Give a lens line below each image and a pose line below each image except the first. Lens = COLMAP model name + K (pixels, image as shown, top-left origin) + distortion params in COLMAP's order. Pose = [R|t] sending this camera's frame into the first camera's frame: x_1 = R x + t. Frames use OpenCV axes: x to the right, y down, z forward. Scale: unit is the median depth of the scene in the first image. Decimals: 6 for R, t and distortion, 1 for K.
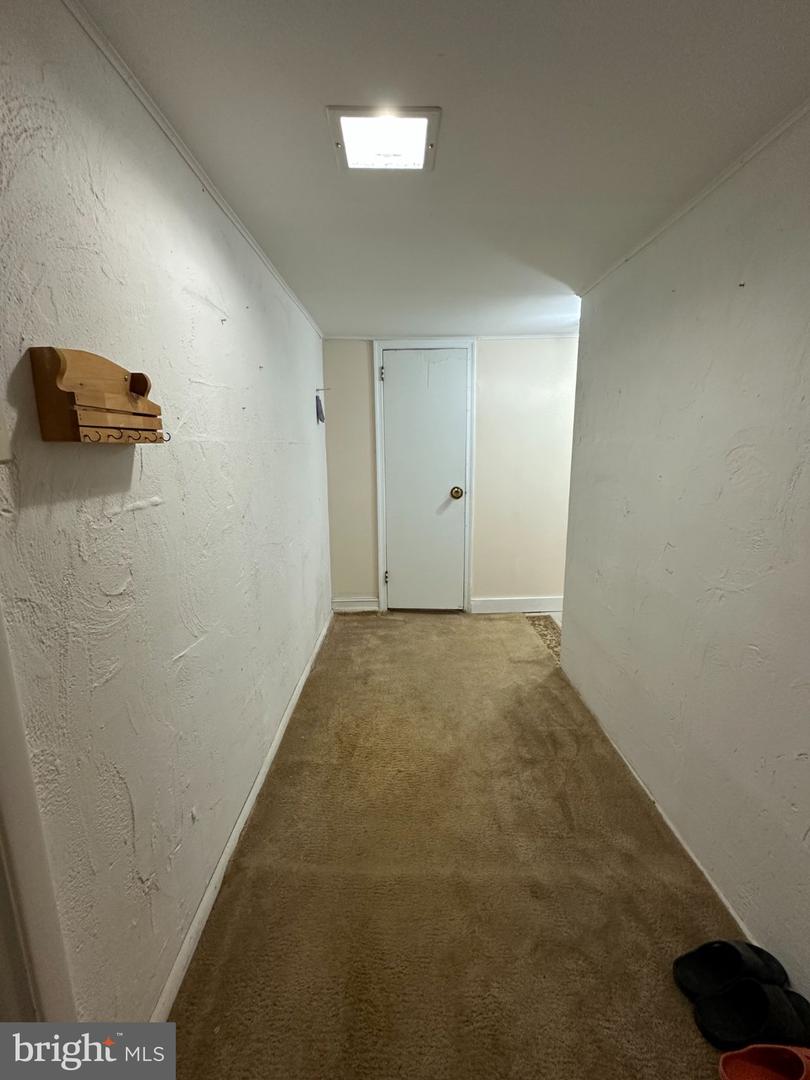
lens RADIAL K [[471.0, 0, 405.0], [0, 471.0, 540.0], [0, 0, 1]] dist [0.000064, 0.000443]
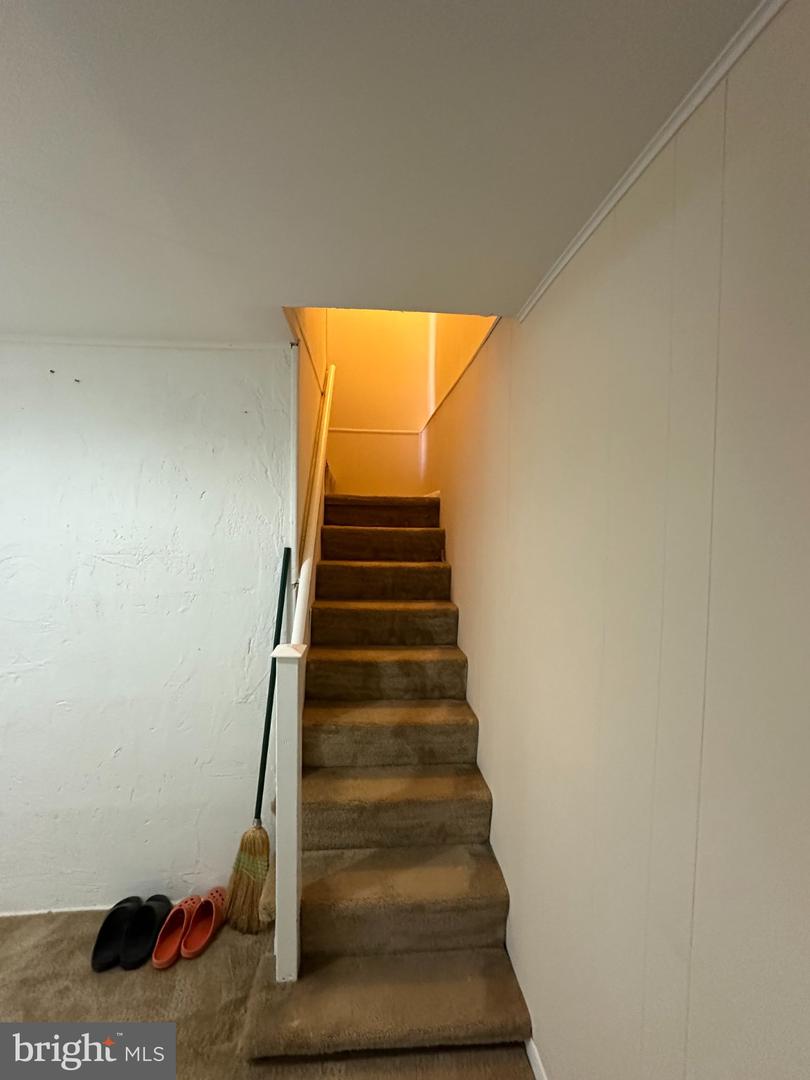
lens RADIAL K [[471.0, 0, 405.0], [0, 471.0, 540.0], [0, 0, 1]] dist [0.000064, 0.000443]
pose [[-0.083283, -0.043109, 0.995593, -0.648481], [0.192970, 0.979456, 0.058552, -0.115033], [-0.977664, 0.196996, -0.073253, 0.043699]]
